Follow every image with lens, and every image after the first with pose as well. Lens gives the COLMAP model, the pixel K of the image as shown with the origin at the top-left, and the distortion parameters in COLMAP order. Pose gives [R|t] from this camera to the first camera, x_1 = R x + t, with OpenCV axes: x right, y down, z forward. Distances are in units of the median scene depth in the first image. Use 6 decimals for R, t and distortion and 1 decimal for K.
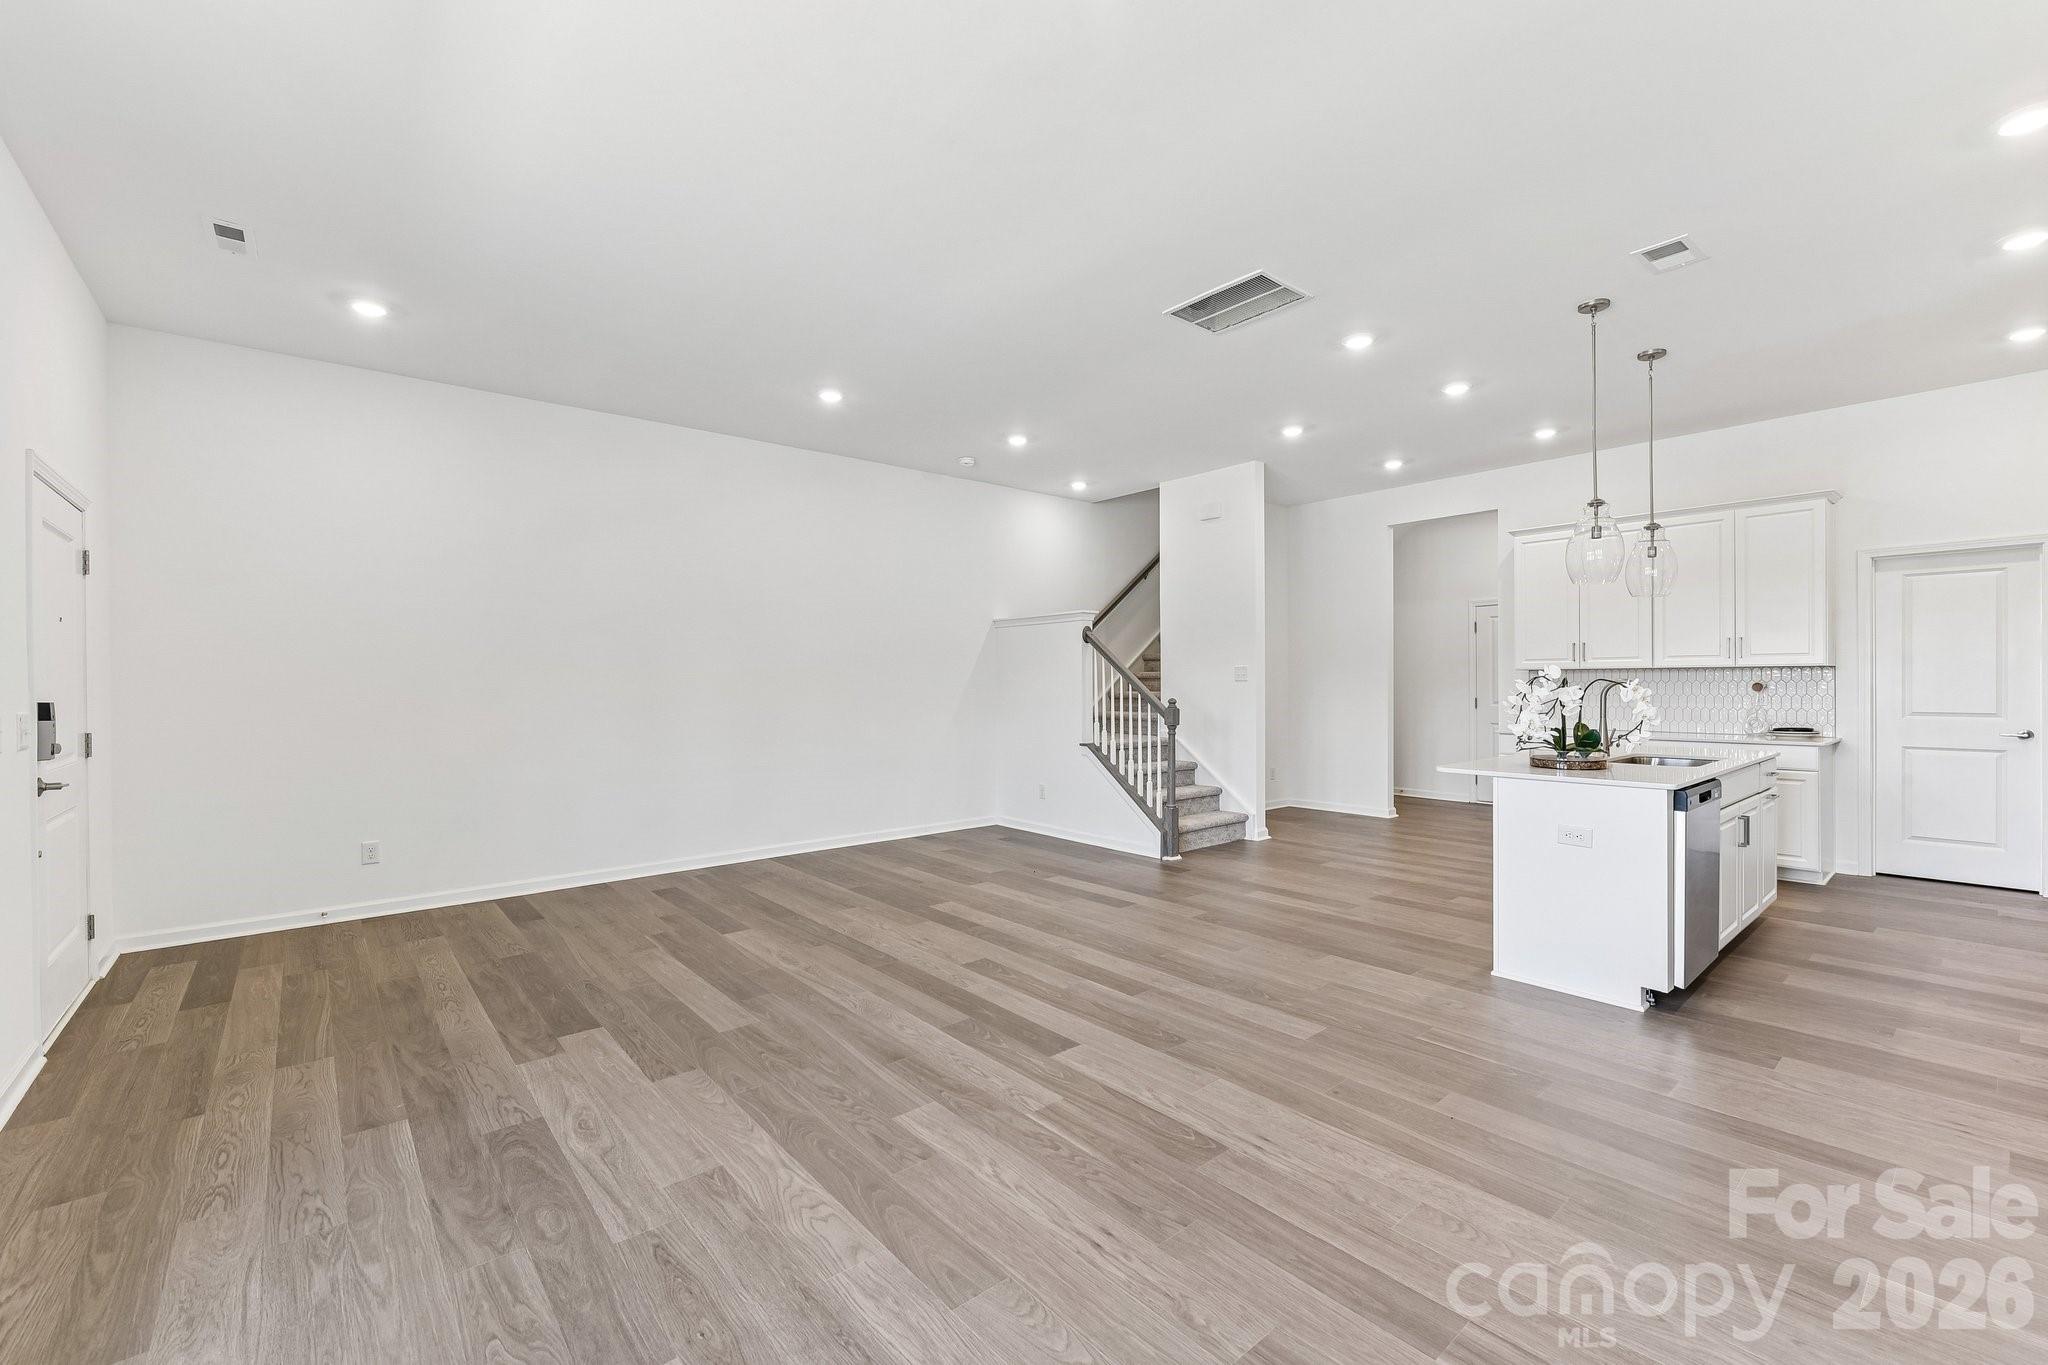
lens RADIAL K [[849.3, 0, 1027.7], [0, 849.3, 684.5], [0, 0, 1]] dist [0.001669, -0.002329]
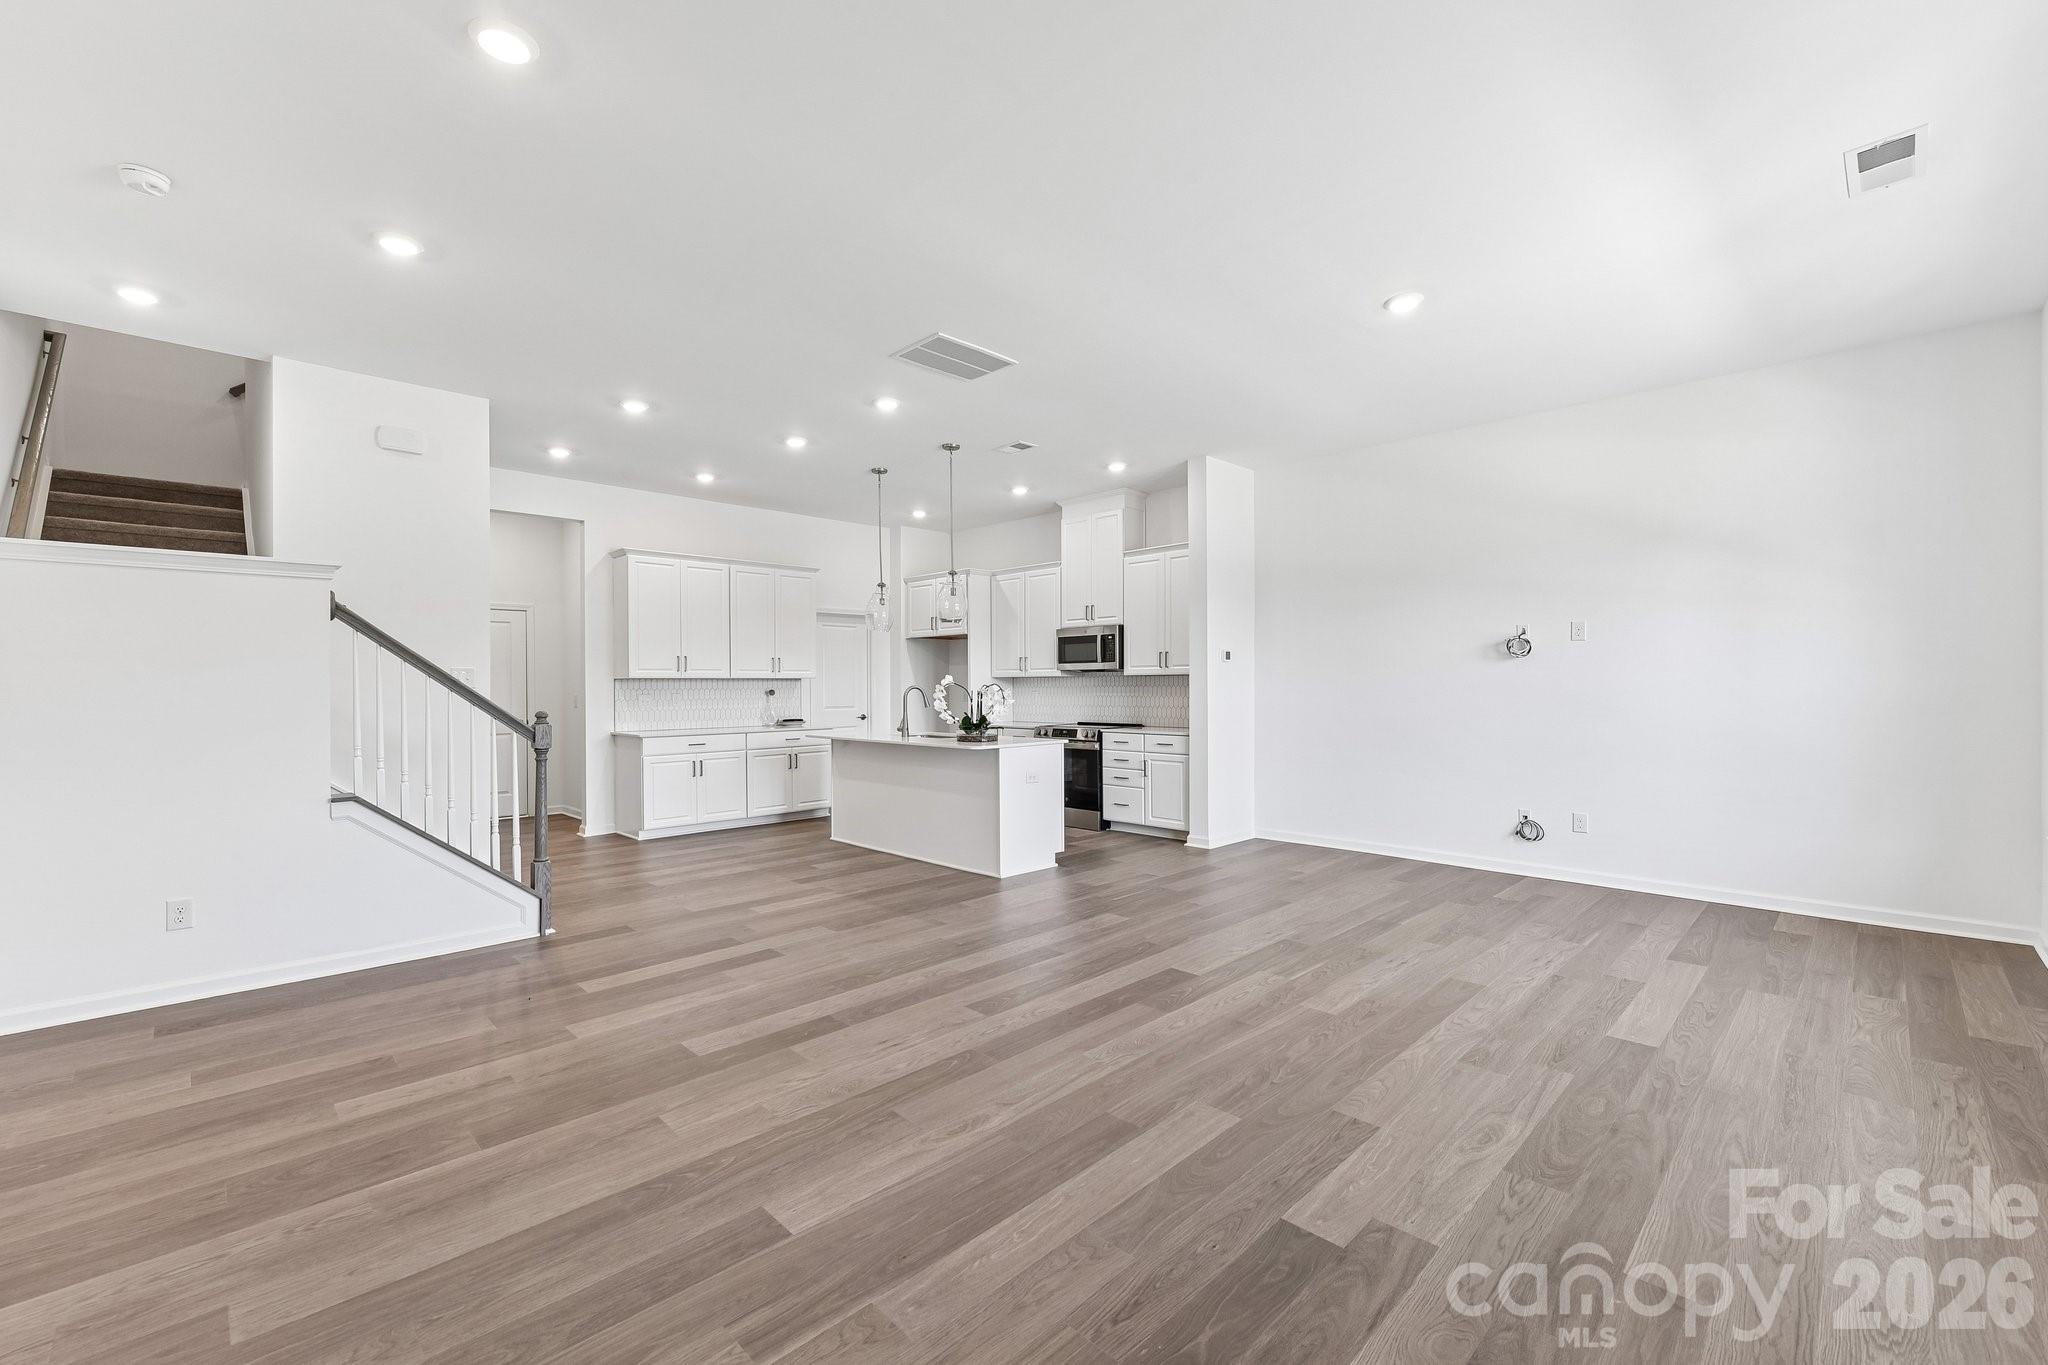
lens RADIAL K [[849.3, 0, 1021.7], [0, 849.3, 680.5], [0, 0, 1]] dist [0.001669, -0.002329]
pose [[-0.074053, 0.010279, 0.997201, -1.146334], [0.010577, 0.999899, -0.009521, 0.002115], [-0.997198, 0.009843, -0.074154, 1.258296]]
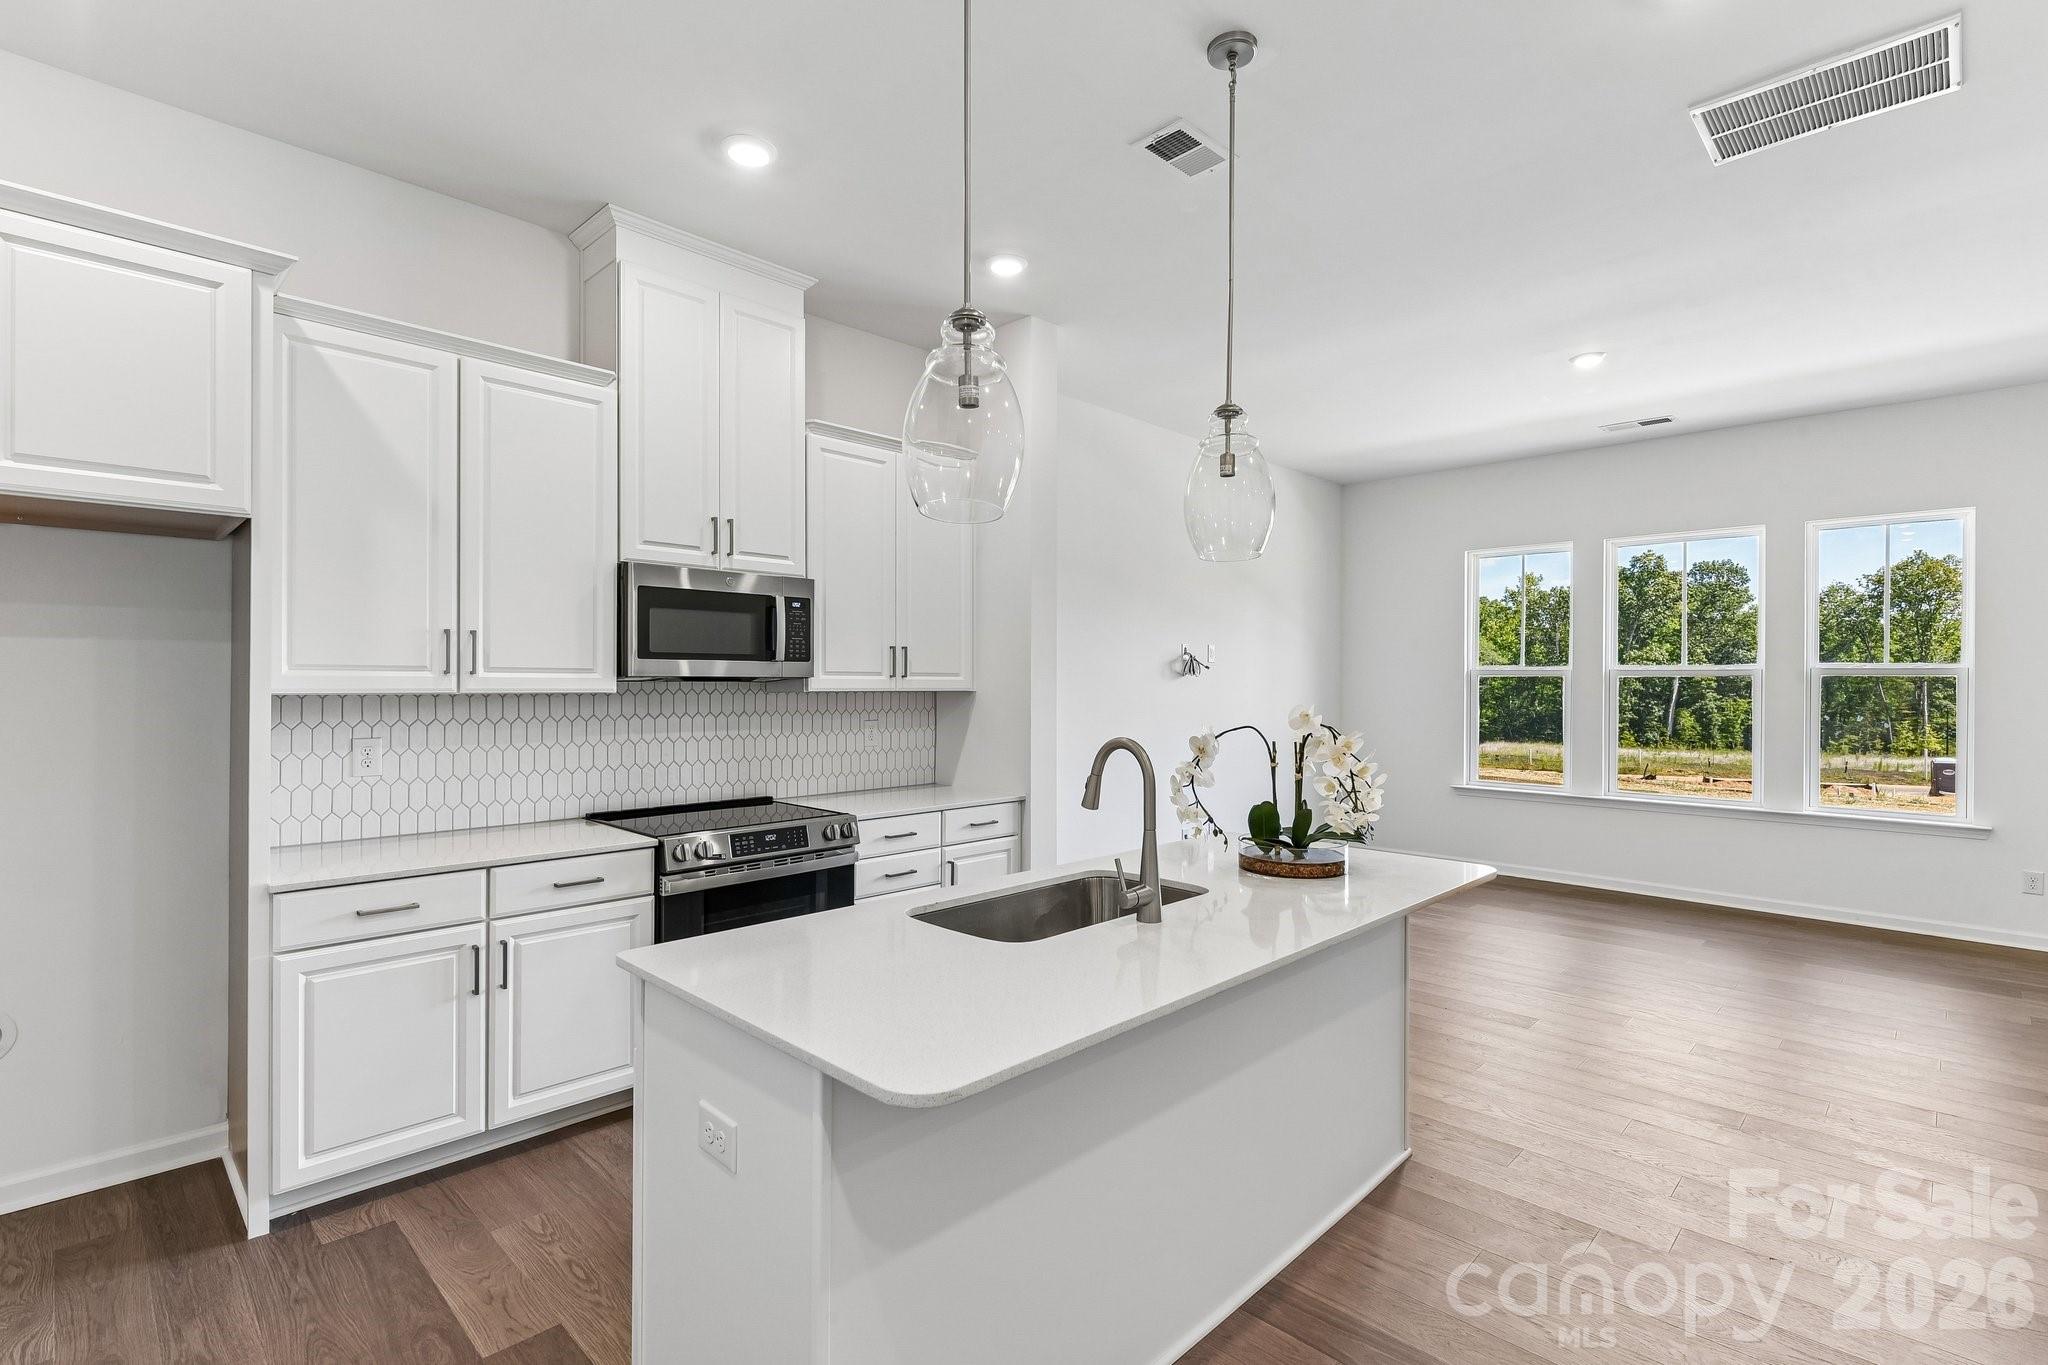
lens RADIAL K [[939.4, 0, 1028.1], [0, 939.4, 686.1], [0, 0, 1]] dist [0.005101, -0.001054]
pose [[-0.995979, 0.001606, -0.089567, 1.083628], [0.000911, 0.999969, 0.007797, -0.048897], [0.089577, 0.007684, -0.995950, 2.017732]]
